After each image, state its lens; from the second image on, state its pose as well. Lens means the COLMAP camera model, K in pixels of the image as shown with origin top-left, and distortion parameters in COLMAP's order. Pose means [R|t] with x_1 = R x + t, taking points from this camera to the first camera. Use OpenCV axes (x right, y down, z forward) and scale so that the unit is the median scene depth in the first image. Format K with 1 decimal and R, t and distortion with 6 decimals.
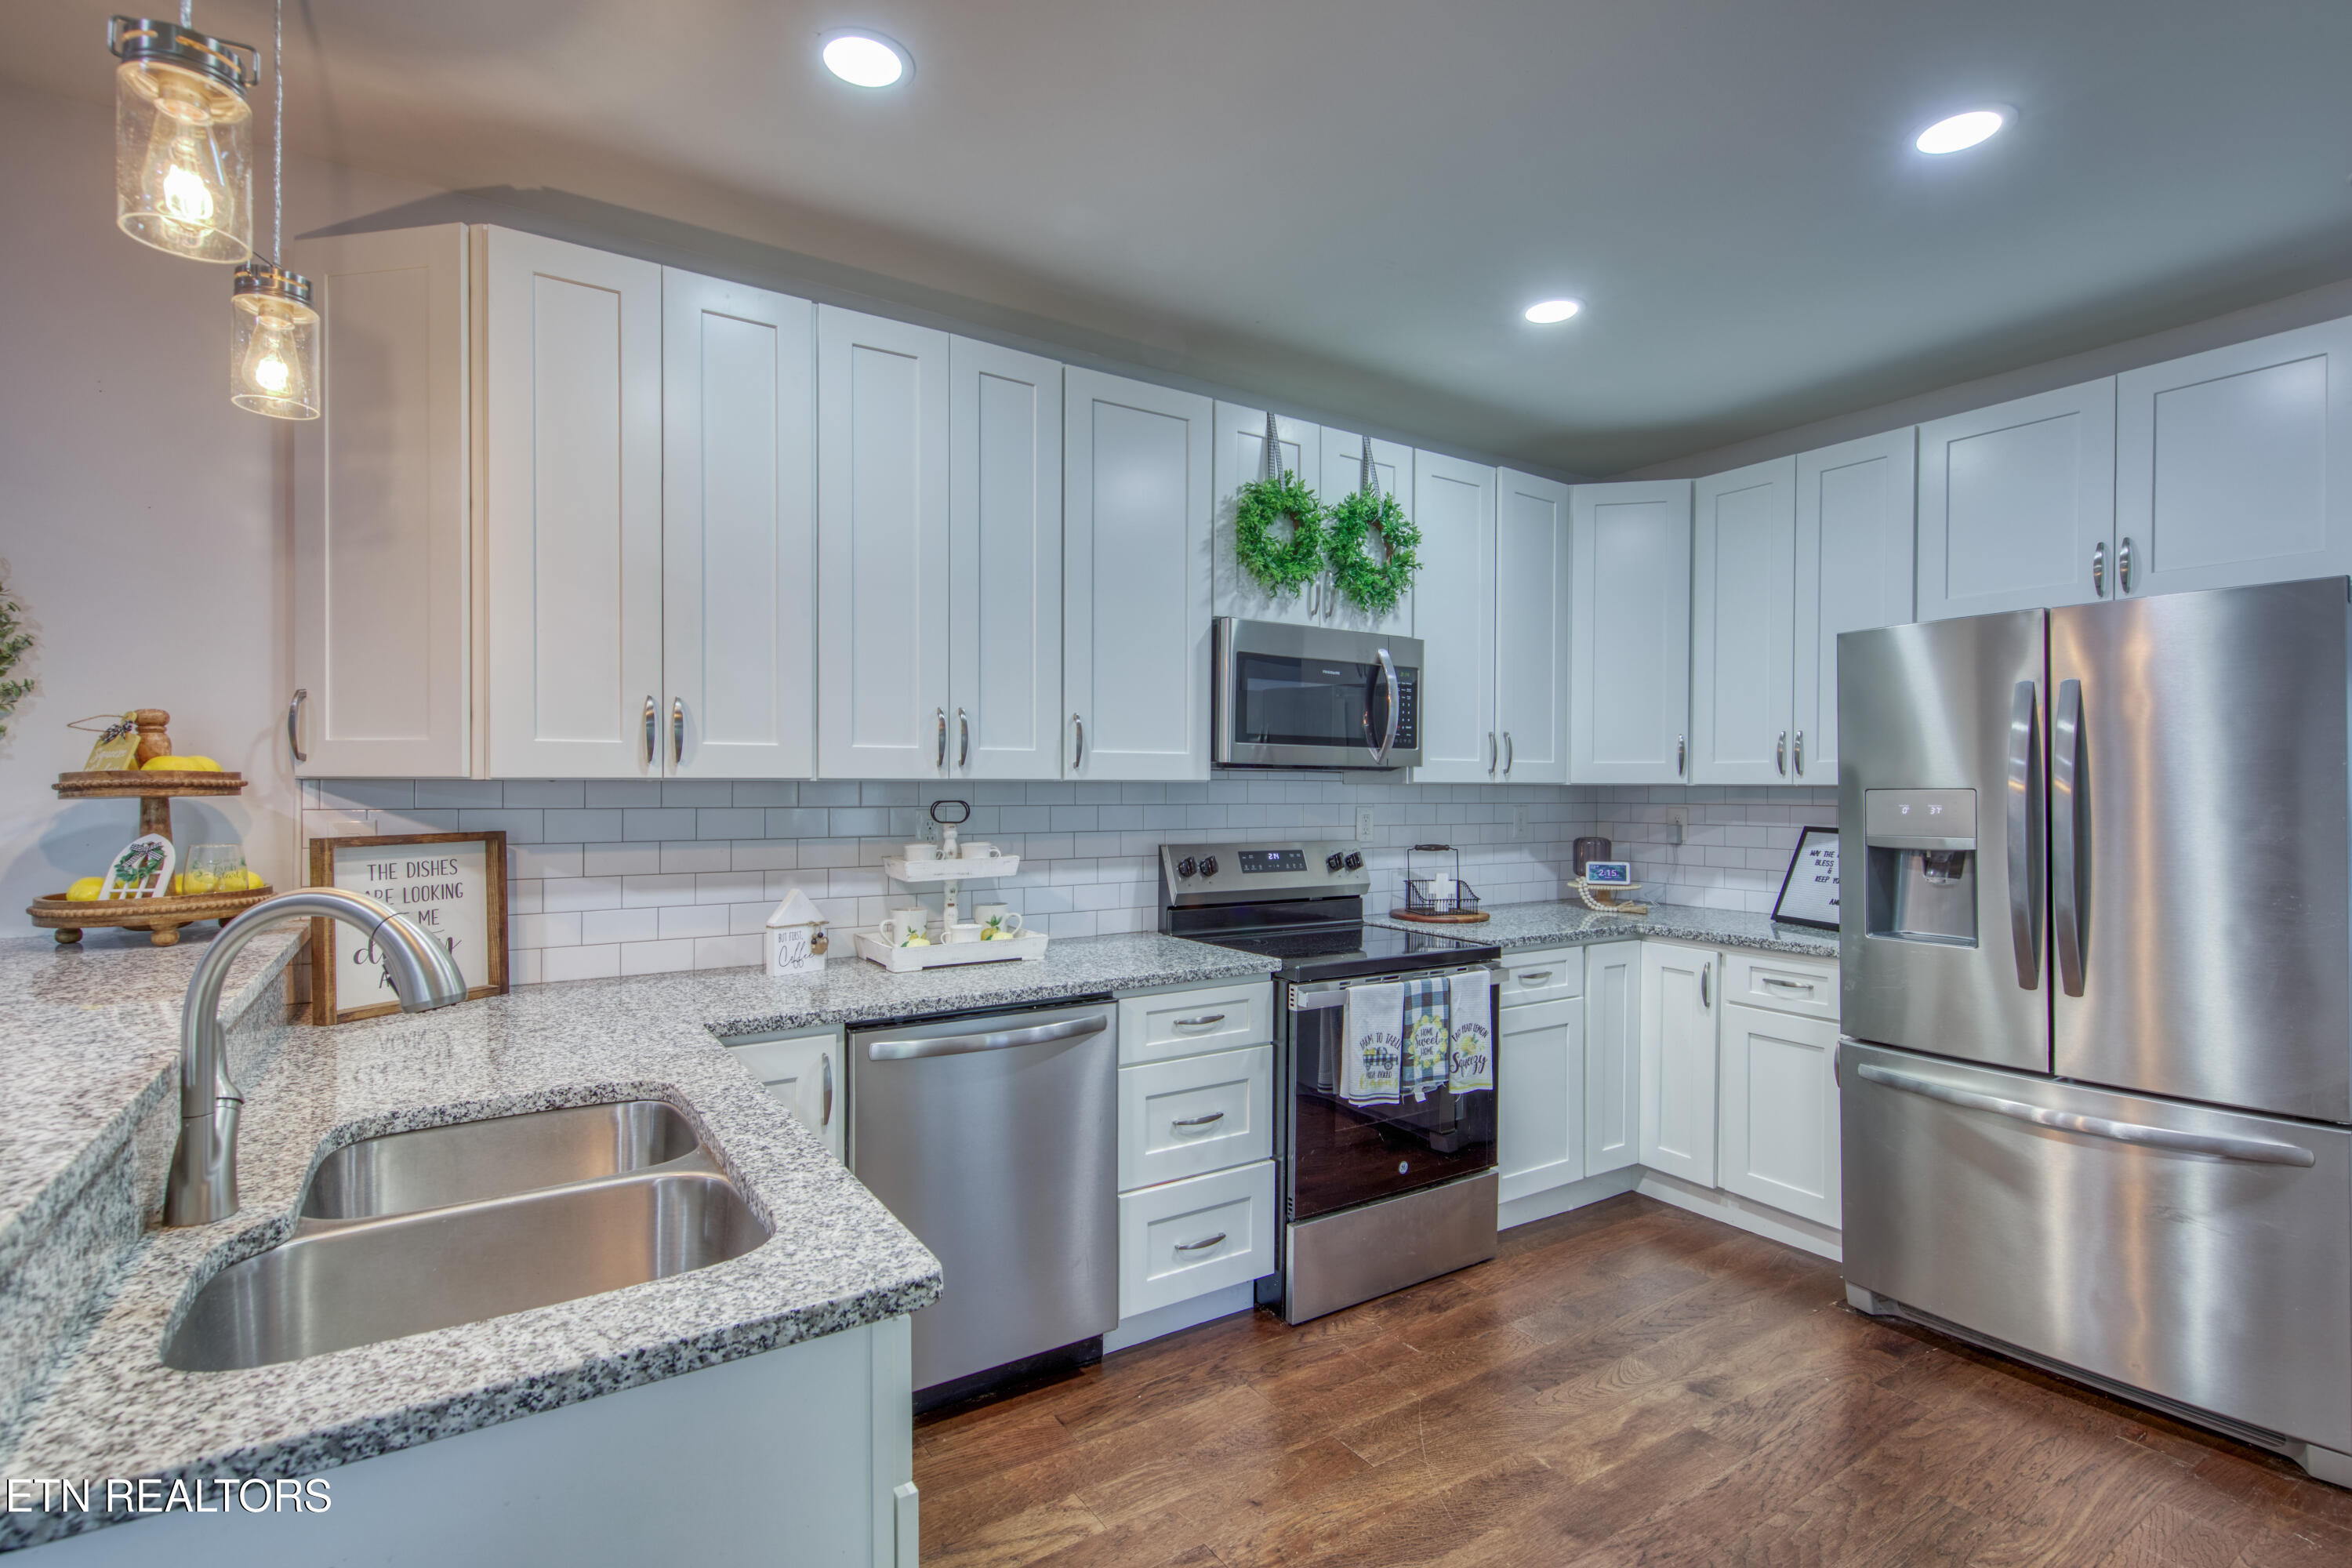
lens RADIAL K [[1107.9, 0, 1175.2], [0, 1107.9, 783.2], [0, 0, 1]] dist [0.004845, 0.000189]
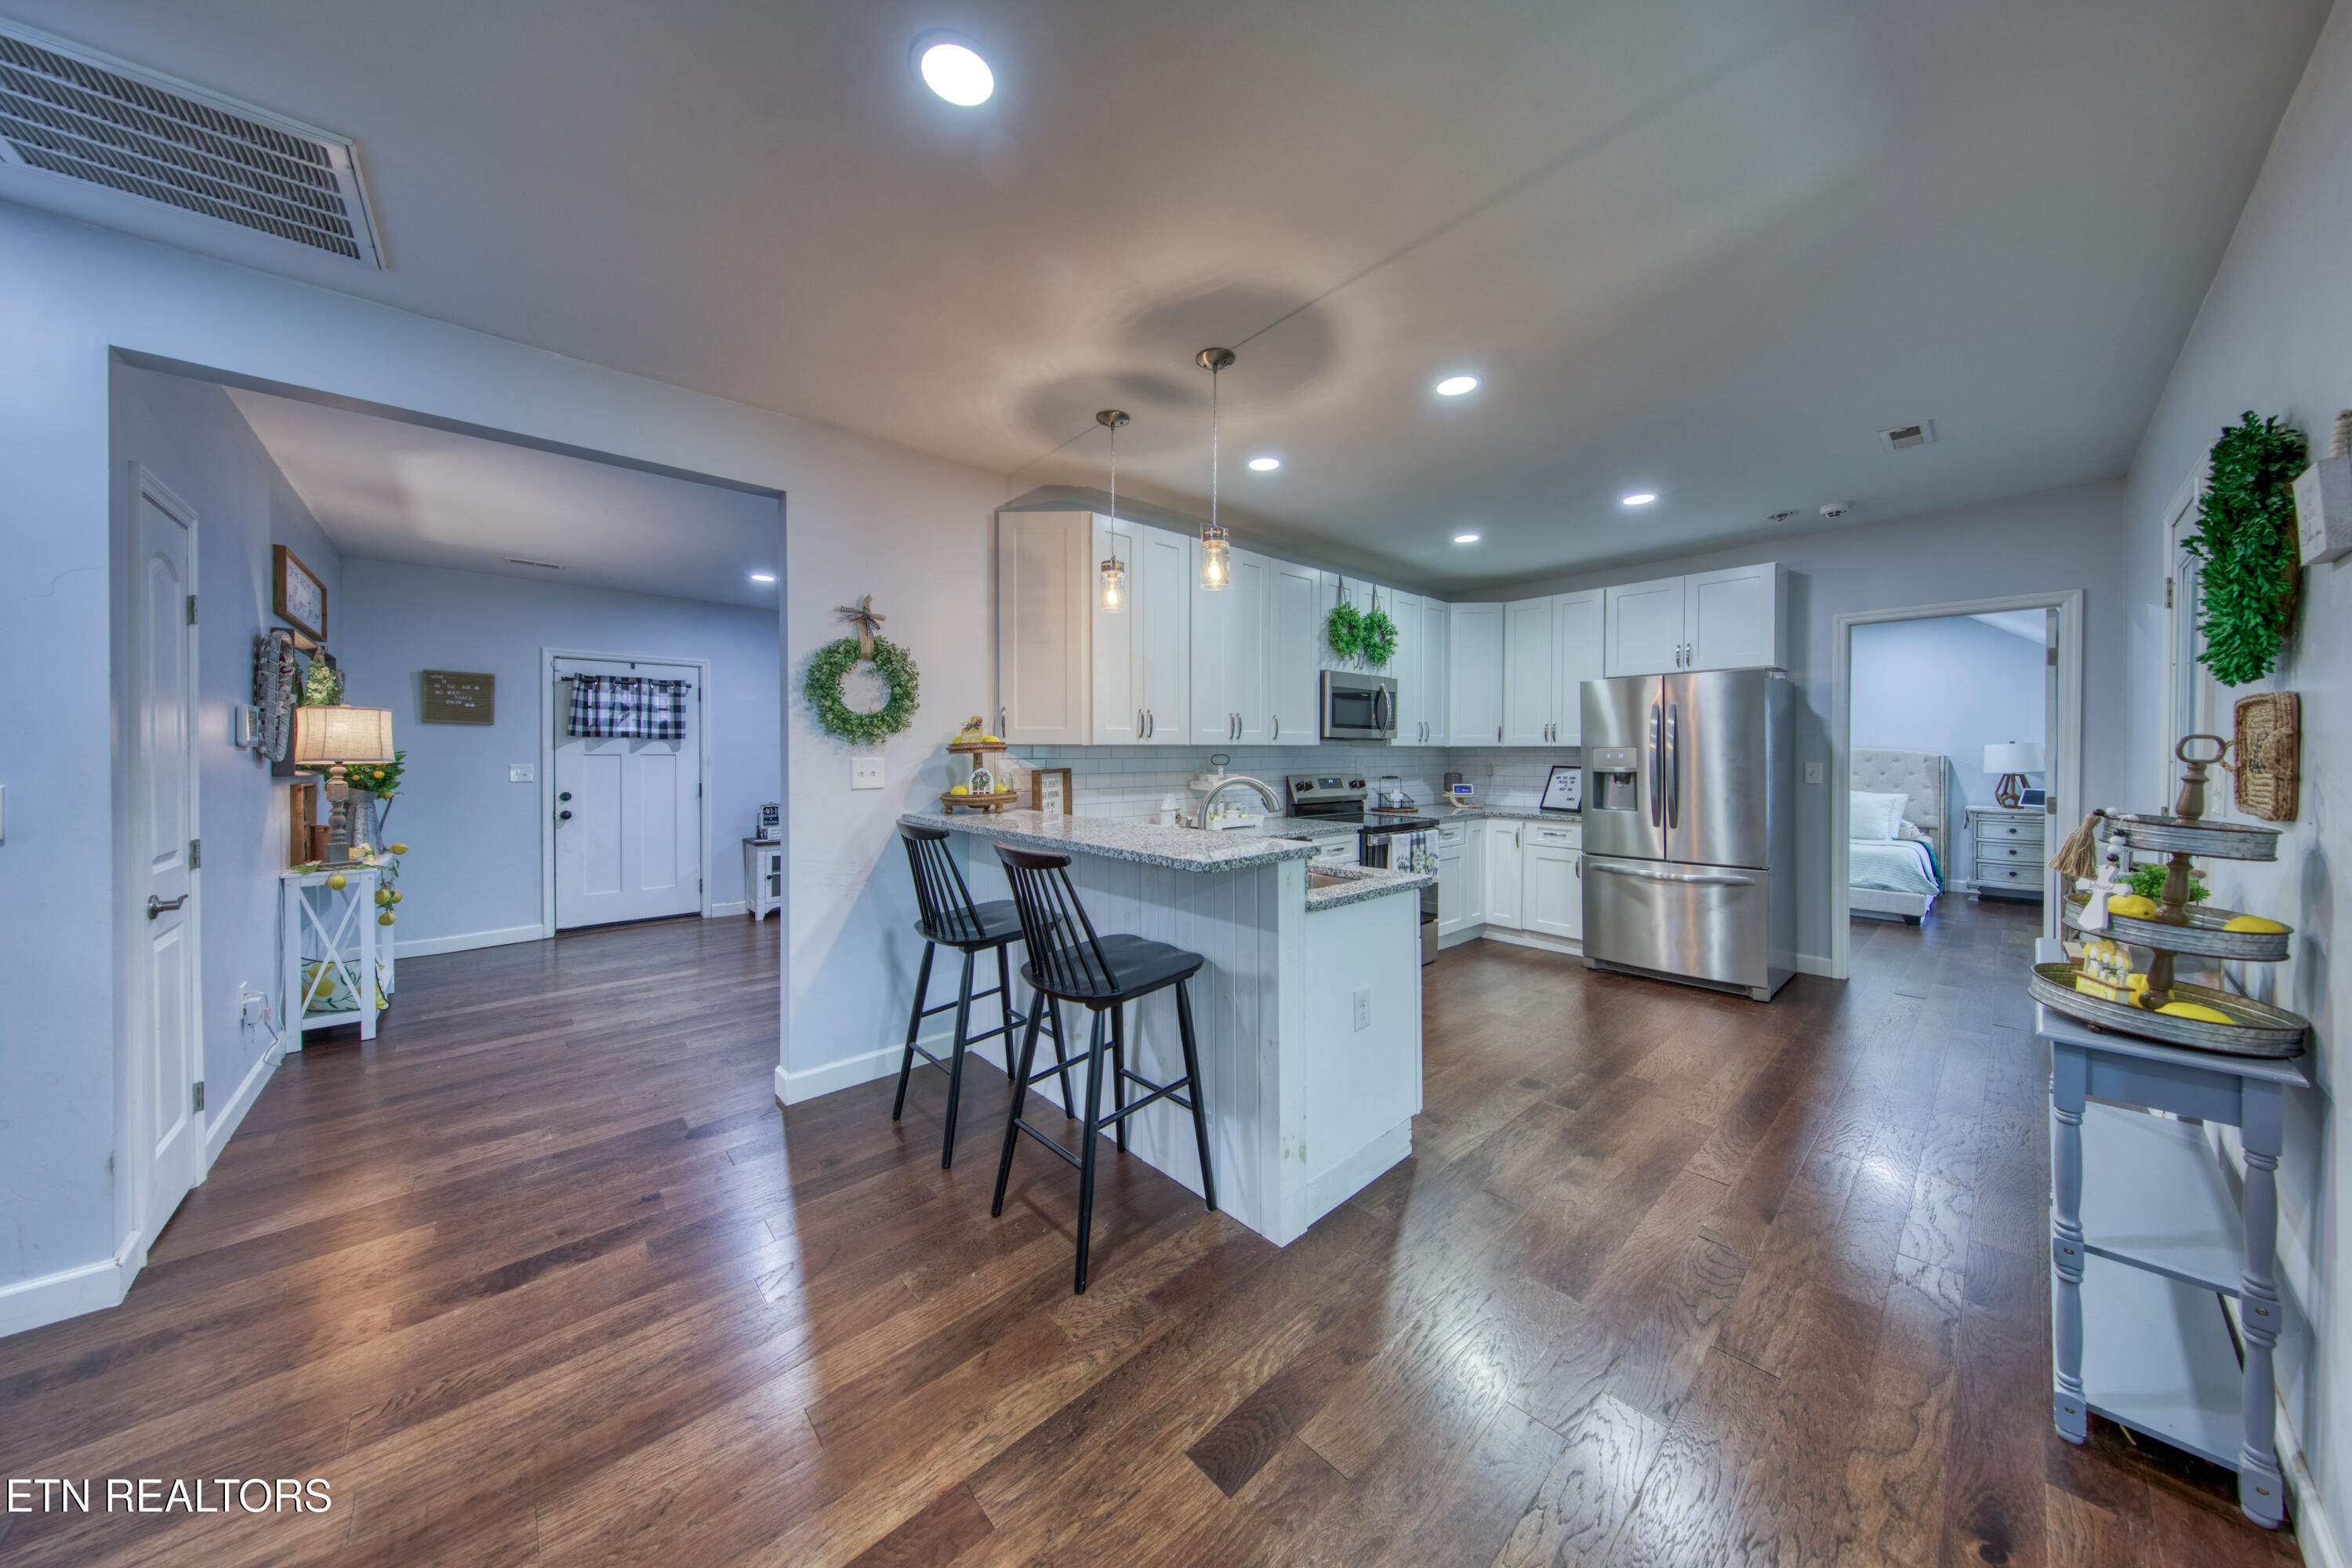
lens RADIAL K [[764.4, 0, 1201.7], [0, 764.4, 755.7], [0, 0, 1]] dist [-0.002119, -0.001311]
pose [[0.985461, -0.005605, 0.169811, -0.429445], [0.004039, 0.999946, 0.009570, 0.002696], [-0.169855, -0.008745, 0.985430, -0.420045]]
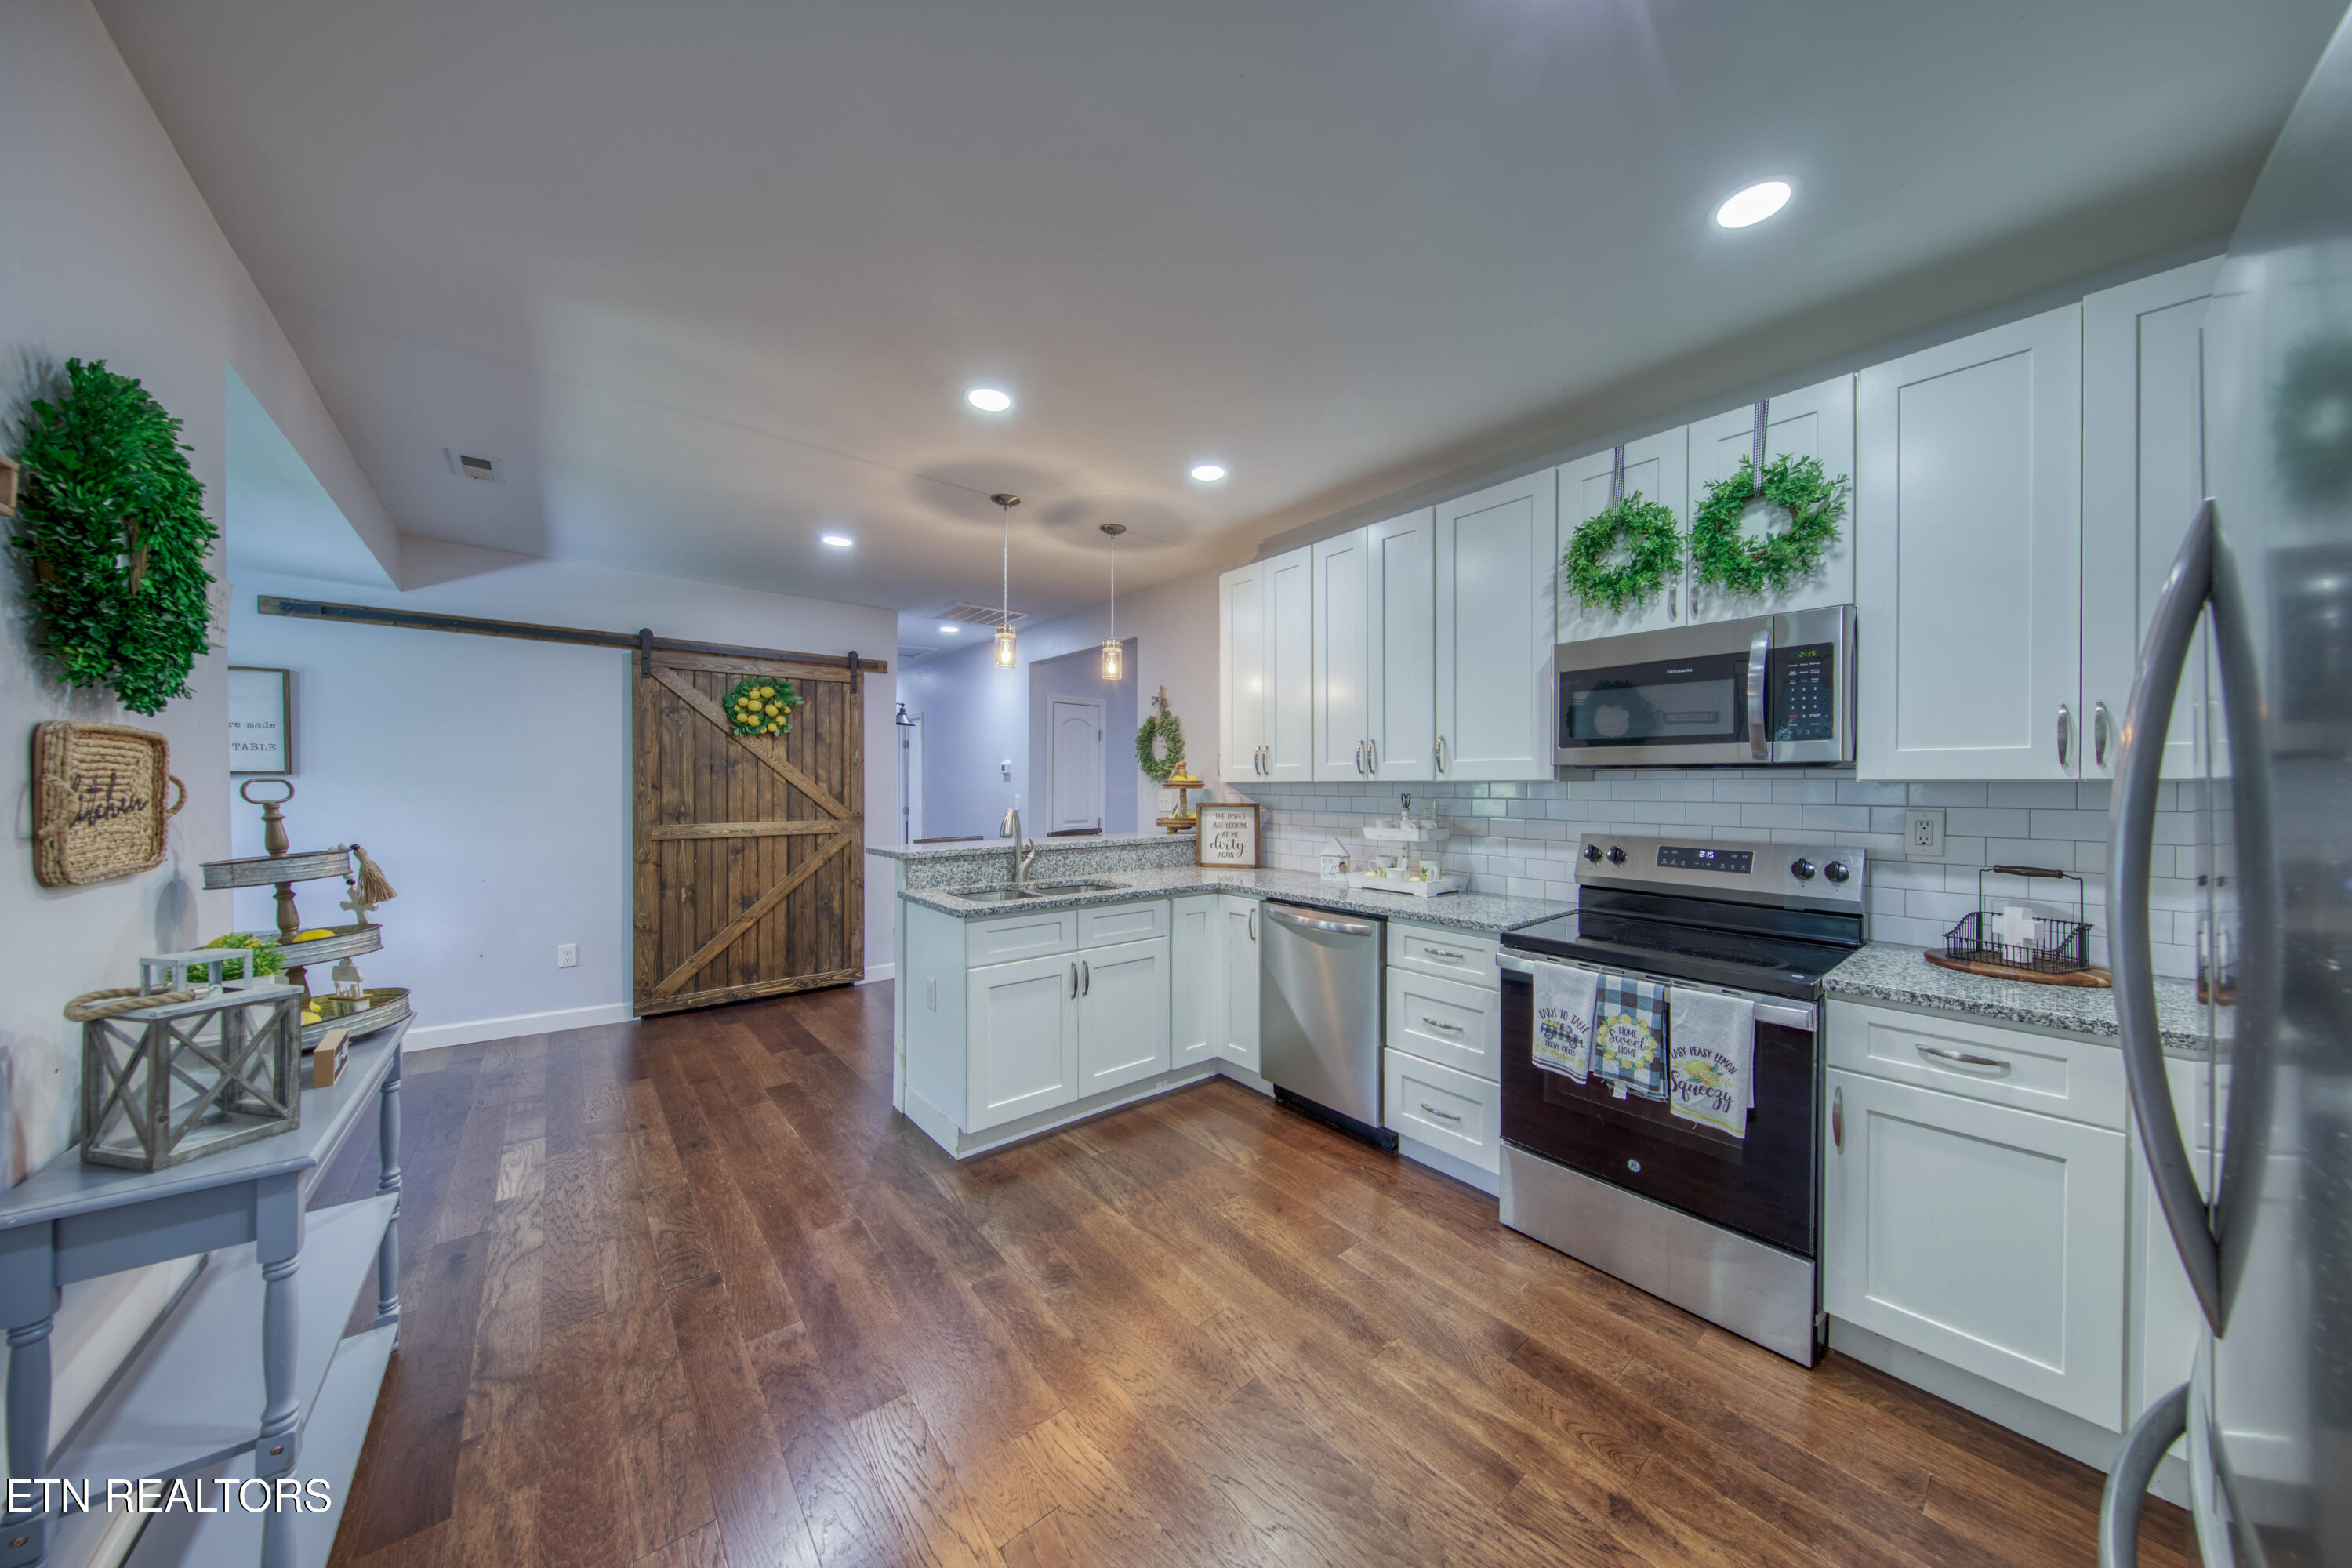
lens RADIAL K [[764.4, 0, 1166.2], [0, 764.4, 783.8], [0, 0, 1]] dist [-0.002119, -0.001311]
pose [[0.080947, -0.003390, -0.996713, 0.793304], [0.001498, 0.999993, -0.003280, 0.003387], [0.996717, -0.001227, 0.080952, 0.483172]]
